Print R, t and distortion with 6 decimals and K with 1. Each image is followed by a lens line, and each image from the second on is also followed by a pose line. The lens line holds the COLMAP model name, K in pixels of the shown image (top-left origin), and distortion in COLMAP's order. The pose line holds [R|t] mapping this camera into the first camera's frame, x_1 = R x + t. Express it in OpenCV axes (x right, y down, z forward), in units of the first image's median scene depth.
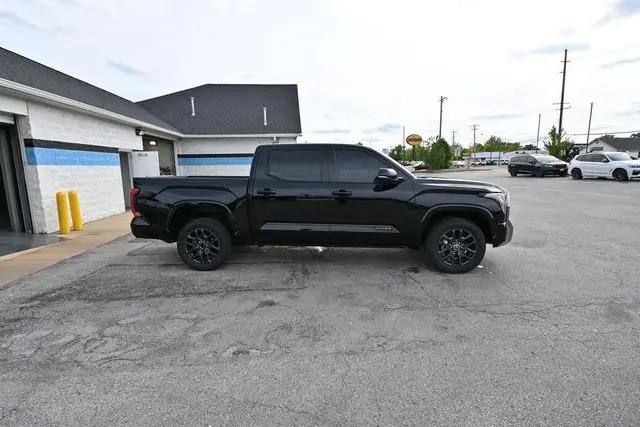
lens RADIAL K [[316.4, 0, 319.3], [0, 316.4, 215.5], [0, 0, 1]] dist [-0.004638, 0.003601]
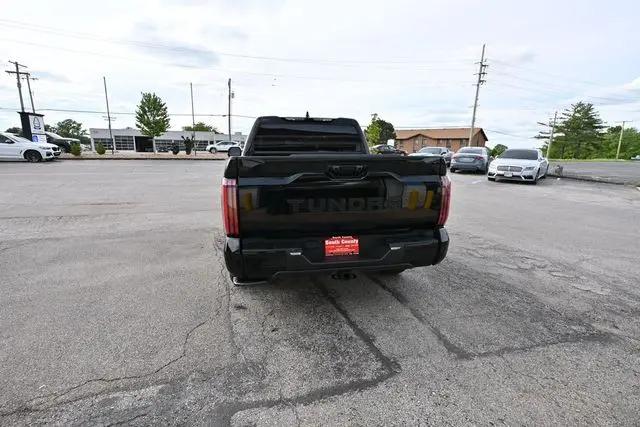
lens RADIAL K [[316.4, 0, 318.4], [0, 316.4, 214.4], [0, 0, 1]] dist [-0.004638, 0.003601]
pose [[-0.255257, -0.183298, 0.949339, -0.982217], [0.136439, 0.965212, 0.223048, -0.160818], [-0.957198, 0.186462, -0.221368, 1.235051]]
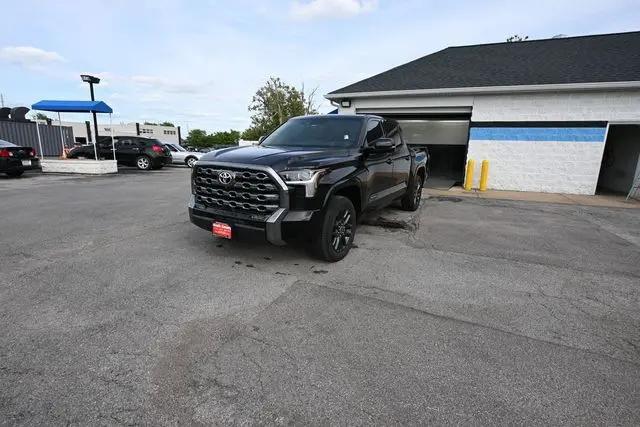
lens RADIAL K [[316.4, 0, 319.7], [0, 316.4, 215.1], [0, 0, 1]] dist [-0.004638, 0.003601]
pose [[-0.441921, 0.196032, -0.875373, 1.058651], [-0.152736, 0.945139, 0.288762, -0.204839], [0.883955, 0.261312, -0.387736, 1.449683]]
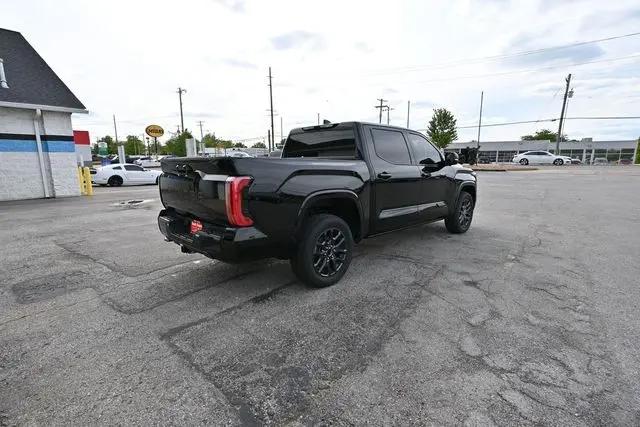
lens RADIAL K [[316.4, 0, 318.7], [0, 316.4, 214.9], [0, 0, 1]] dist [-0.004638, 0.003601]
pose [[0.663788, -0.116400, 0.738807, -0.833635], [0.107052, 0.992431, 0.060177, -0.033805], [-0.740219, 0.039146, 0.671225, 0.473091]]
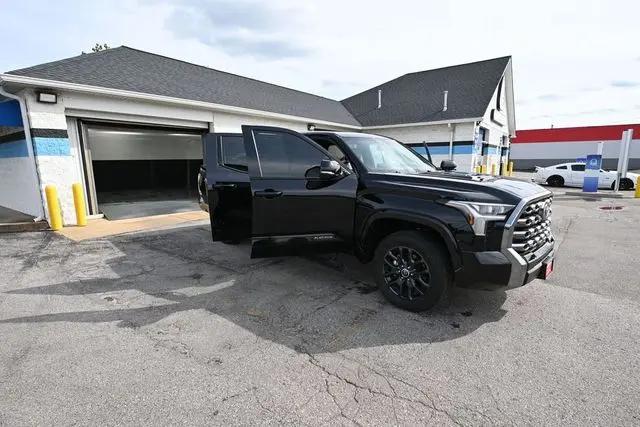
lens RADIAL K [[316.4, 0, 317.9], [0, 316.4, 215.3], [0, 0, 1]] dist [-0.004638, 0.003601]
pose [[0.746460, 0.121406, -0.654262, 0.625441], [-0.101356, 0.992487, 0.068529, -0.046698], [0.657666, 0.015159, 0.753157, 0.292046]]
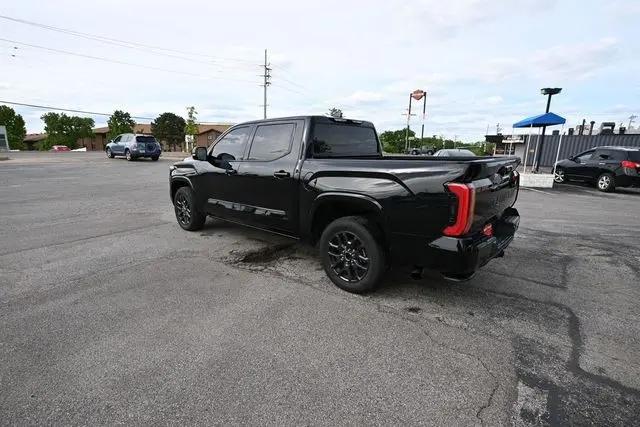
lens RADIAL K [[316.4, 0, 317.7], [0, 316.4, 215.0], [0, 0, 1]] dist [-0.004638, 0.003601]
pose [[-0.788868, -0.122775, 0.602174, -0.628708], [0.092981, 0.944718, 0.314423, -0.251360], [-0.607488, 0.304029, -0.733843, 1.746430]]
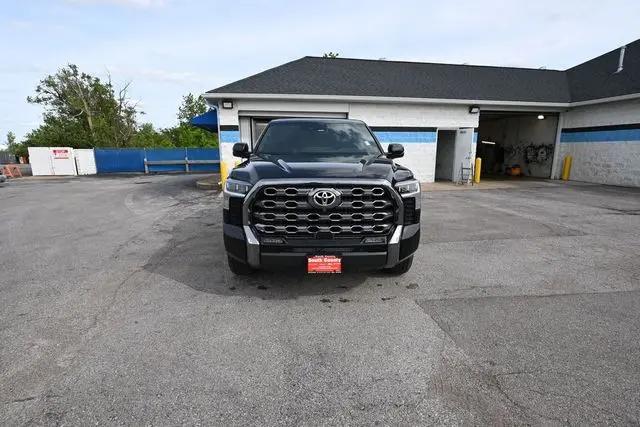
lens RADIAL K [[316.4, 0, 319.1], [0, 316.4, 214.6], [0, 0, 1]] dist [-0.004638, 0.003601]
pose [[0.107635, 0.212825, -0.971144, 1.060222], [-0.150057, 0.969106, 0.195747, -0.132227], [0.982801, 0.124658, 0.136246, 0.929319]]
